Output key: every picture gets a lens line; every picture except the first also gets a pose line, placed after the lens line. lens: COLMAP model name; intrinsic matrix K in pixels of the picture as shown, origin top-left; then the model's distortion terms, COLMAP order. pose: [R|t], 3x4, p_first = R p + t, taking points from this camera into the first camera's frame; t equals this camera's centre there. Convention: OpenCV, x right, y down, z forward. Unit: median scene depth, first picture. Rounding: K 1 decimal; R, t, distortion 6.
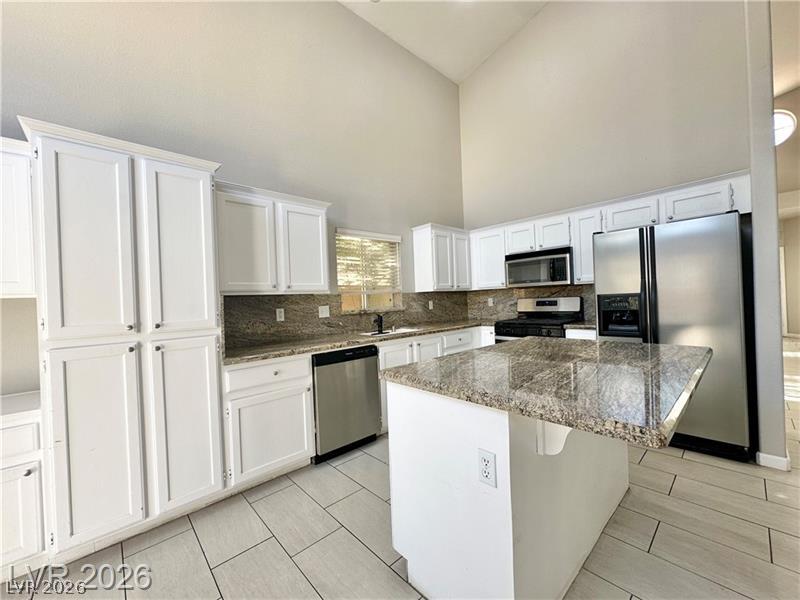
lens RADIAL K [[321.1, 0, 401.7], [0, 321.1, 300.2], [0, 0, 1]] dist [-0.000936, -0.000066]
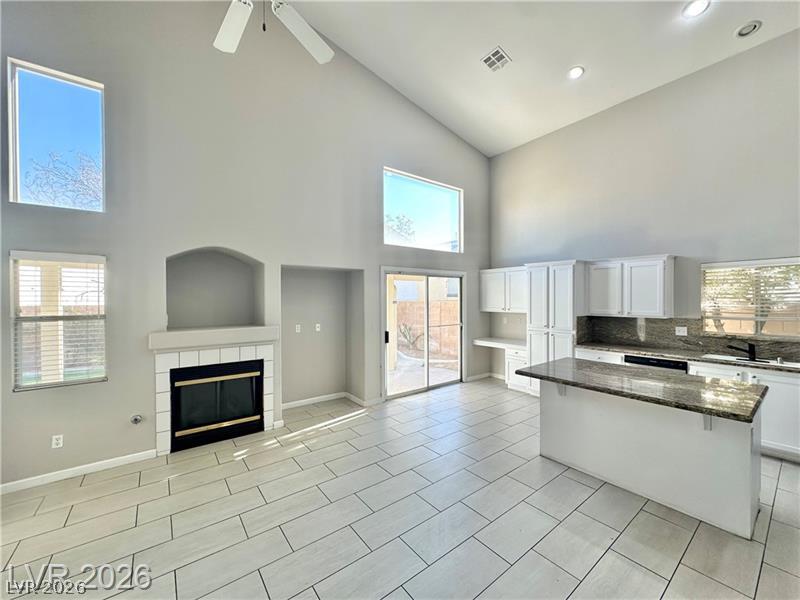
lens RADIAL K [[321.1, 0, 401.1], [0, 321.1, 300.0], [0, 0, 1]] dist [-0.000936, -0.000066]
pose [[-0.093616, 0.048551, -0.994424, 1.420307], [0.007074, 0.998817, 0.048100, -0.198673], [0.995583, -0.002531, -0.093848, -0.019182]]
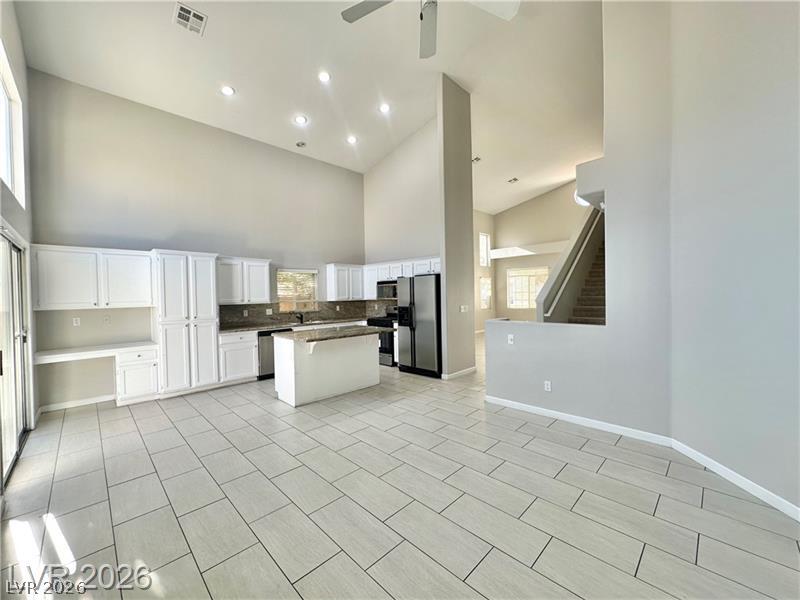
lens RADIAL K [[321.1, 0, 400.4], [0, 321.1, 300.8], [0, 0, 1]] dist [-0.000936, -0.000066]
pose [[0.999354, 0.019320, 0.030300, 0.613739], [-0.019749, 0.999708, 0.013911, -0.092321], [-0.030022, -0.014500, 0.999444, -1.215573]]
